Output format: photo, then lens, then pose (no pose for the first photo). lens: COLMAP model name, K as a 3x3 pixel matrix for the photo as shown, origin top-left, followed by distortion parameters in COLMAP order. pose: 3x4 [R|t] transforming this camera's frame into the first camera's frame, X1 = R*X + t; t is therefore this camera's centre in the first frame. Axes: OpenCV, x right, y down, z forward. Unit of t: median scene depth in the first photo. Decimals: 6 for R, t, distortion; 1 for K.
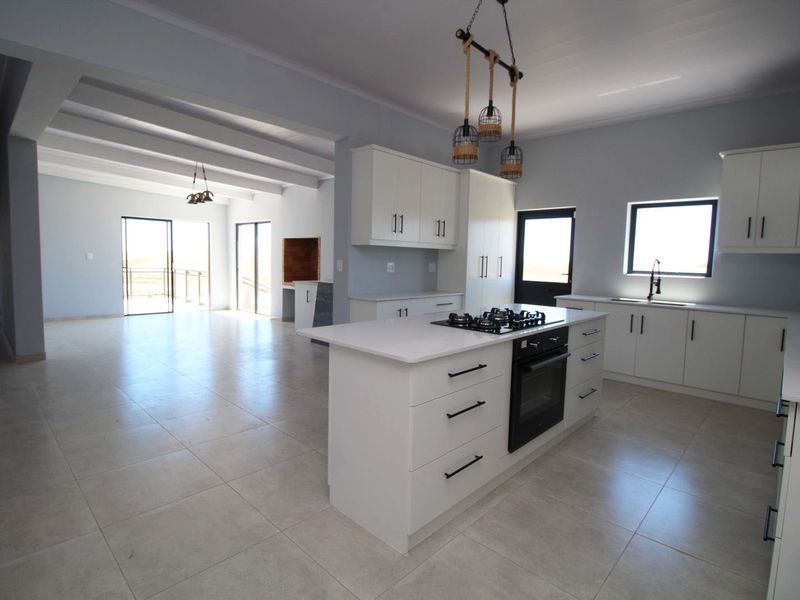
lens RADIAL K [[415.8, 0, 402.1], [0, 415.8, 294.8], [0, 0, 1]] dist [-0.006072, -0.004991]
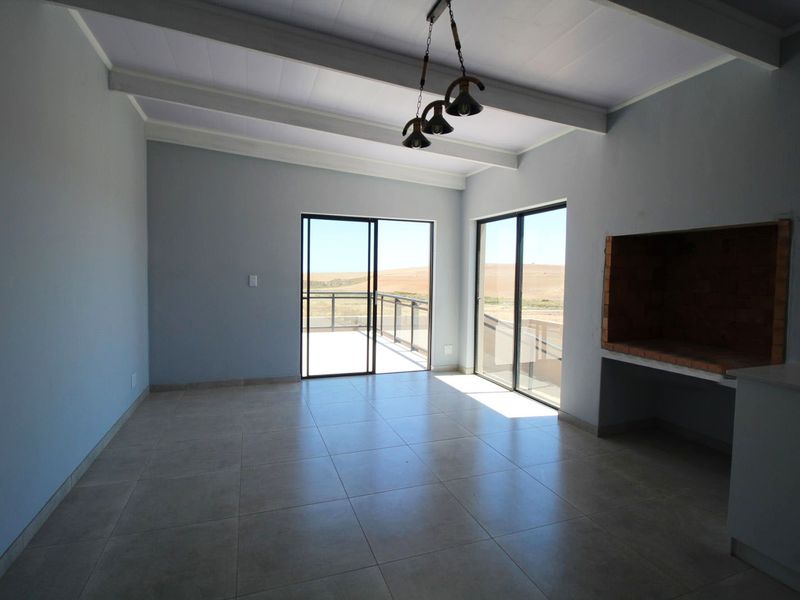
lens RADIAL K [[415.8, 0, 400.5], [0, 415.8, 295.6], [0, 0, 1]] dist [-0.006072, -0.004991]
pose [[0.892801, 0.012880, -0.450268, -0.476809], [-0.031572, 0.998922, -0.034027, -0.095398], [0.449344, 0.044595, 0.892245, 0.912625]]
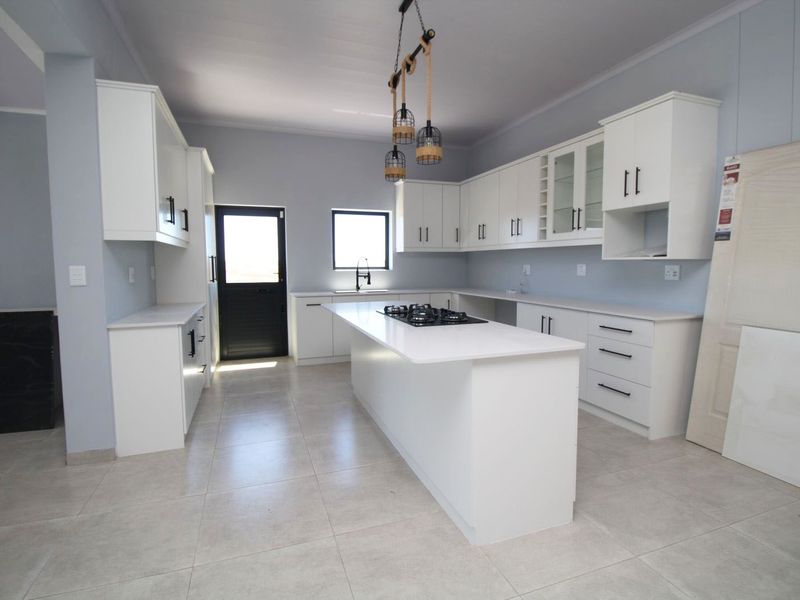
lens RADIAL K [[415.8, 0, 400.8], [0, 415.8, 295.4], [0, 0, 1]] dist [-0.006072, -0.004991]
pose [[0.453366, -0.096273, 0.886110, -0.428450], [0.089635, 0.994034, 0.062139, -0.037711], [-0.886806, 0.051255, 0.459291, 0.325194]]
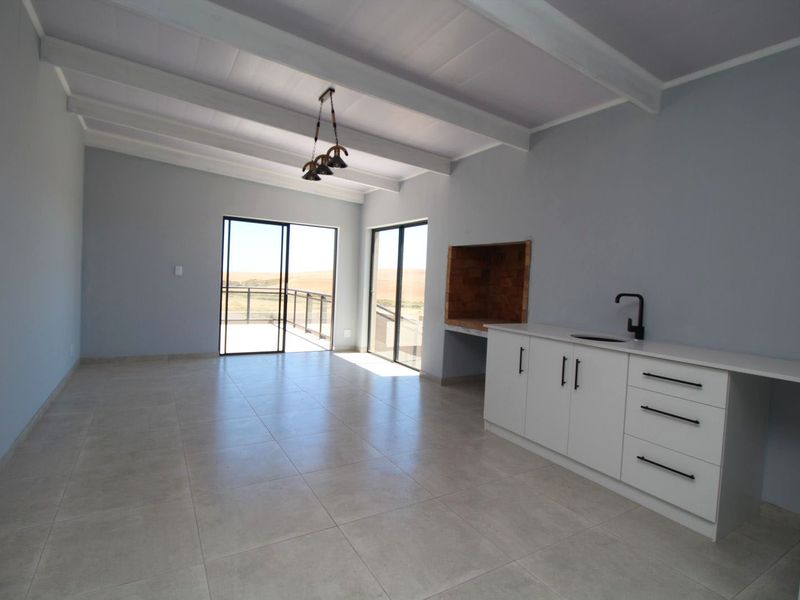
lens RADIAL K [[415.8, 0, 402.2], [0, 415.8, 295.8], [0, 0, 1]] dist [-0.006072, -0.004991]
pose [[0.962600, 0.030465, -0.269209, -0.317250], [-0.045390, 0.997748, -0.049390, -0.053816], [0.267098, 0.059762, 0.961815, 0.689283]]
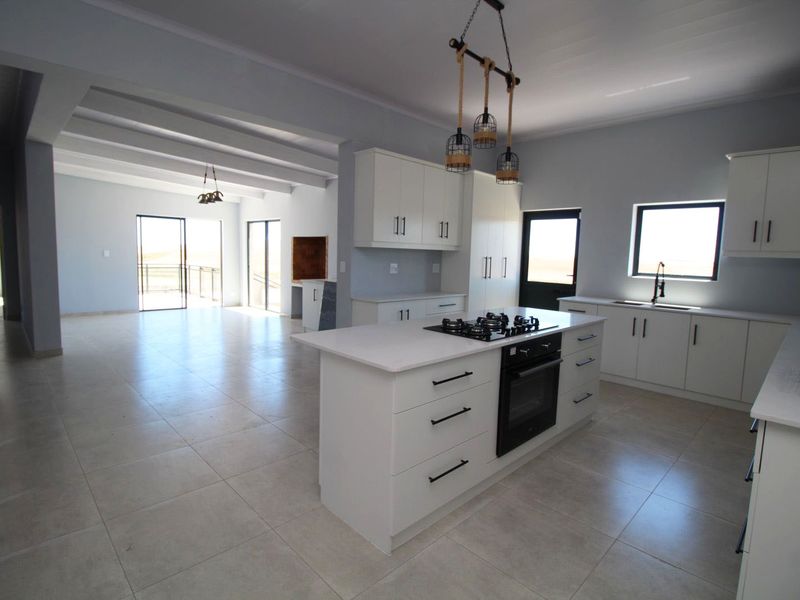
lens RADIAL K [[415.8, 0, 401.9], [0, 415.8, 295.5], [0, 0, 1]] dist [-0.006072, -0.004991]
pose [[0.999411, 0.007898, -0.033382, 0.027371], [-0.007426, 0.999871, 0.014243, -0.014789], [0.033490, -0.013986, 0.999341, -0.011266]]
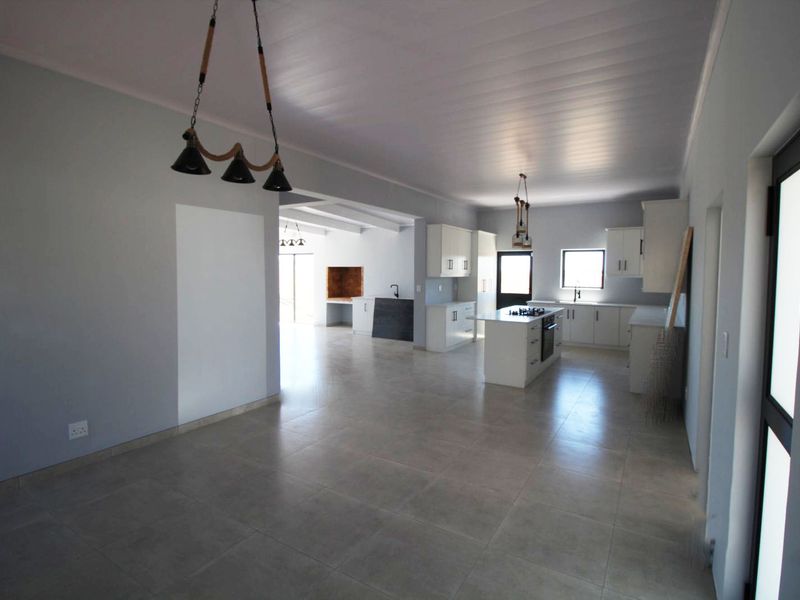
lens RADIAL K [[415.8, 0, 398.6], [0, 415.8, 296.8], [0, 0, 1]] dist [-0.006072, -0.004991]
pose [[0.979720, -0.031549, 0.197871, -0.555080], [0.035267, 0.999261, -0.015294, -0.009148], [-0.197242, 0.021962, 0.980109, -0.684810]]
